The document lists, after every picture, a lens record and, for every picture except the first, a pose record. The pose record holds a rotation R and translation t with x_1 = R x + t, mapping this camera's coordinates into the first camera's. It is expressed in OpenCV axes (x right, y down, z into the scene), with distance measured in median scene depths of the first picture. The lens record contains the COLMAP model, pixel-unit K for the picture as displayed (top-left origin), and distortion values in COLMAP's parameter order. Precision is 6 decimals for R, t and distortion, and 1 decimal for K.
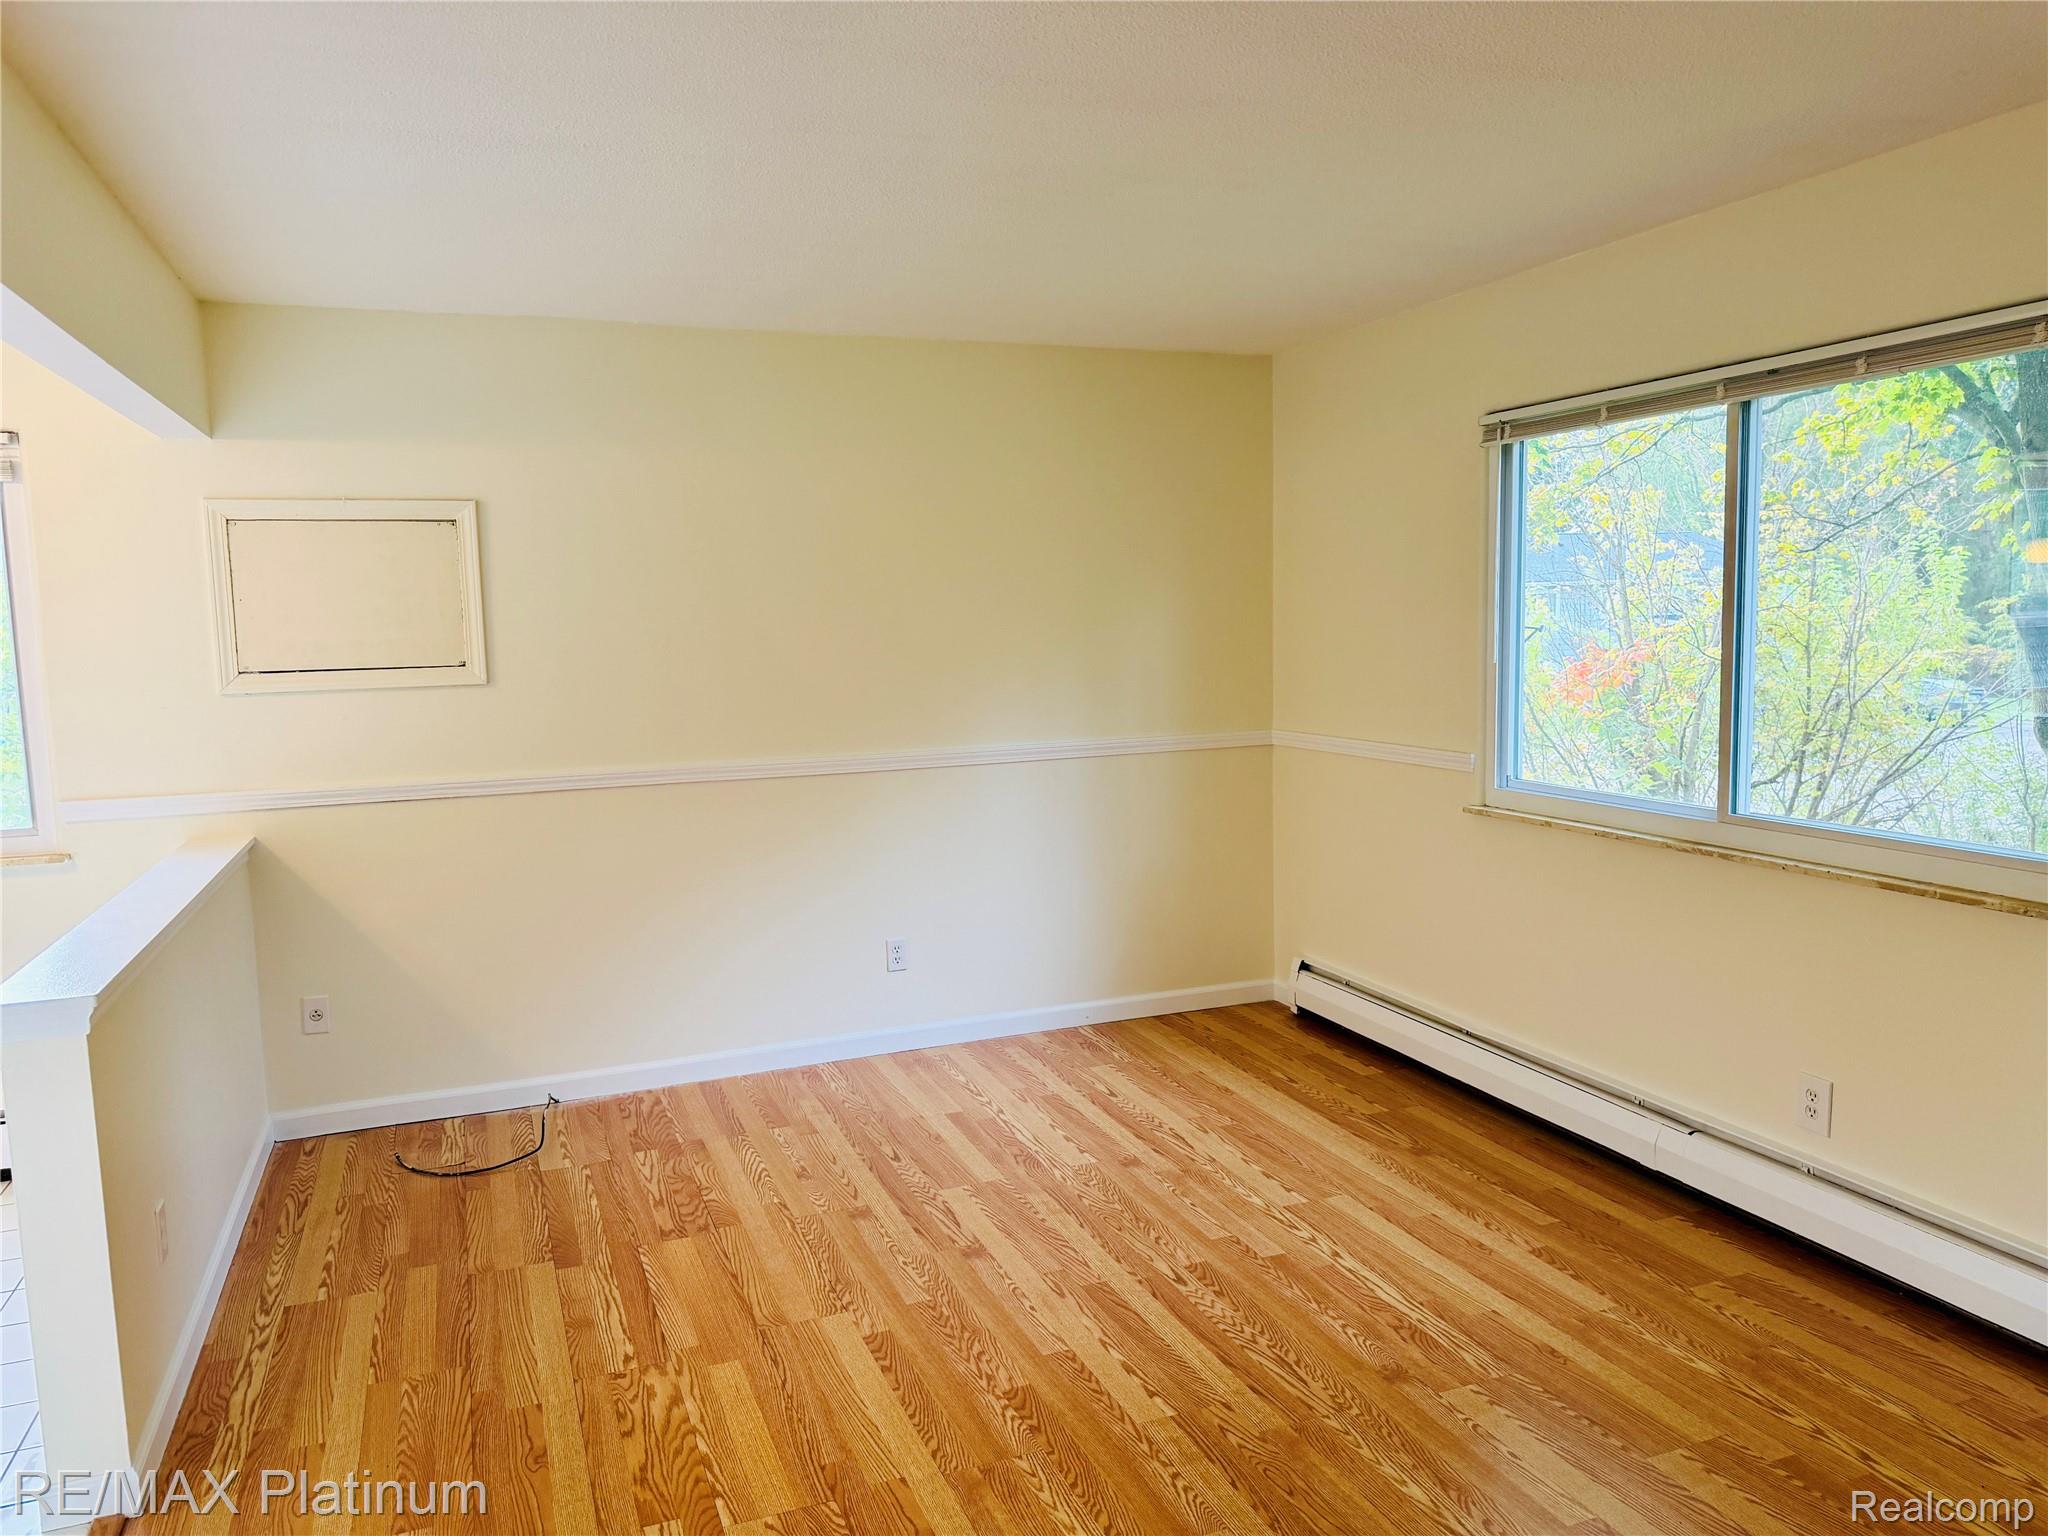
lens RADIAL K [[1463.0, 0, 1028.0], [0, 1463.0, 769.2], [0, 0, 1]] dist [0.103864, -0.014409]
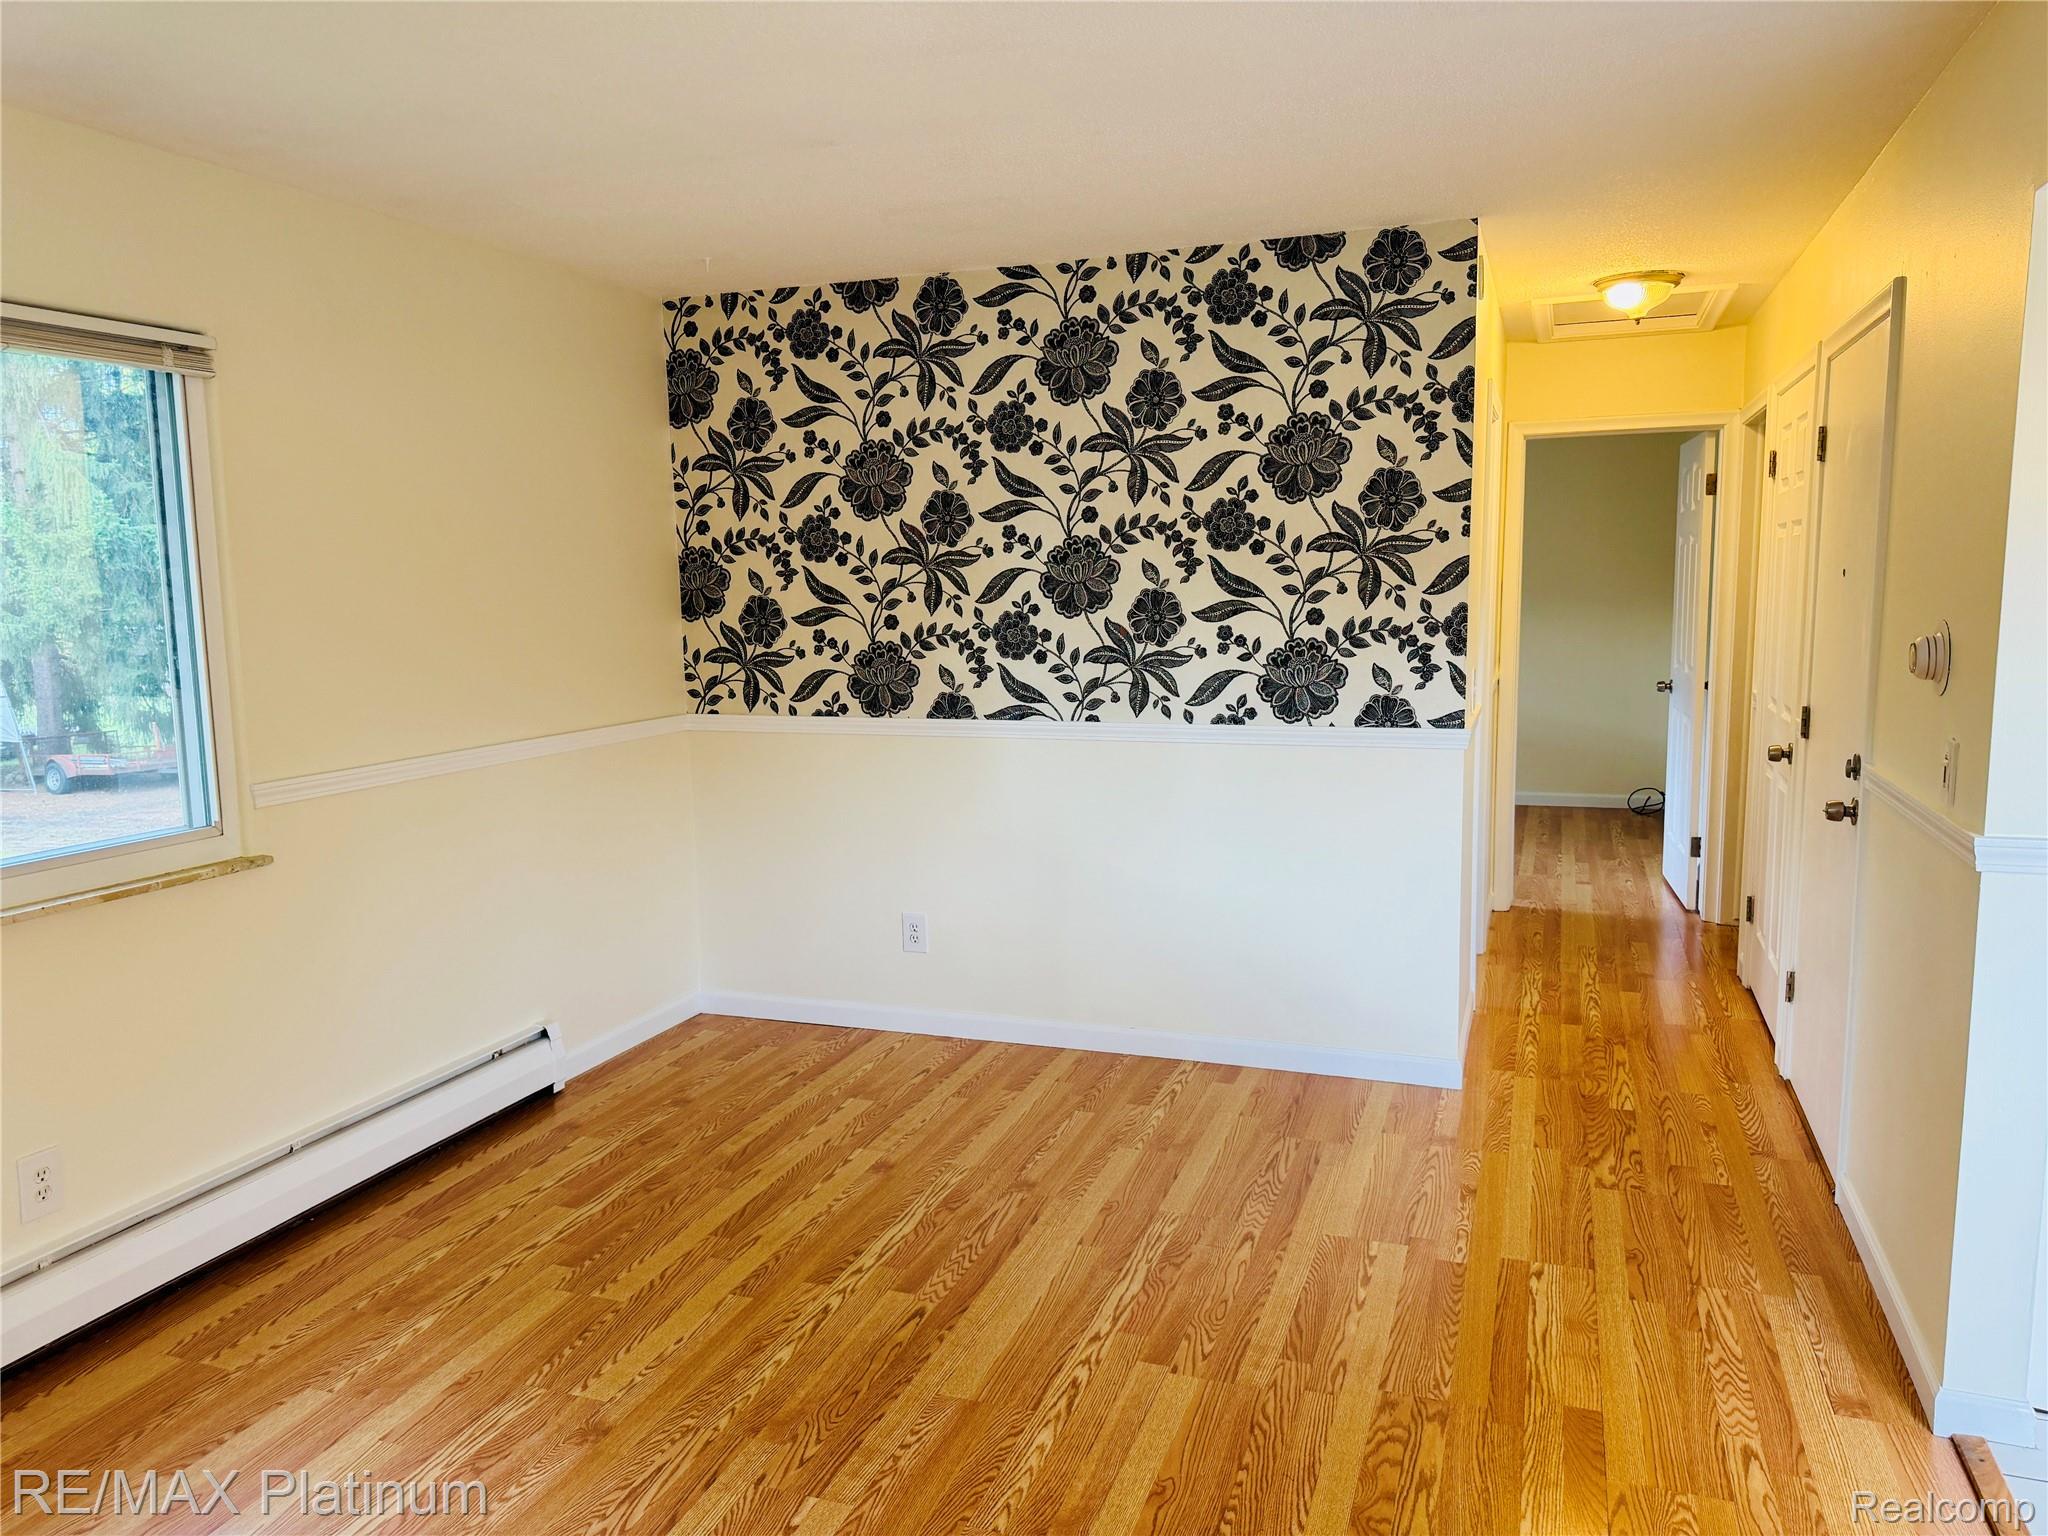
lens RADIAL K [[1463.0, 0, 1028.2], [0, 1463.0, 767.4], [0, 0, 1]] dist [0.103864, -0.014409]
pose [[-0.744766, -0.043198, 0.665926, -0.541015], [0.109064, 0.976606, 0.185328, -0.126258], [-0.658353, 0.210654, -0.722631, 1.411151]]
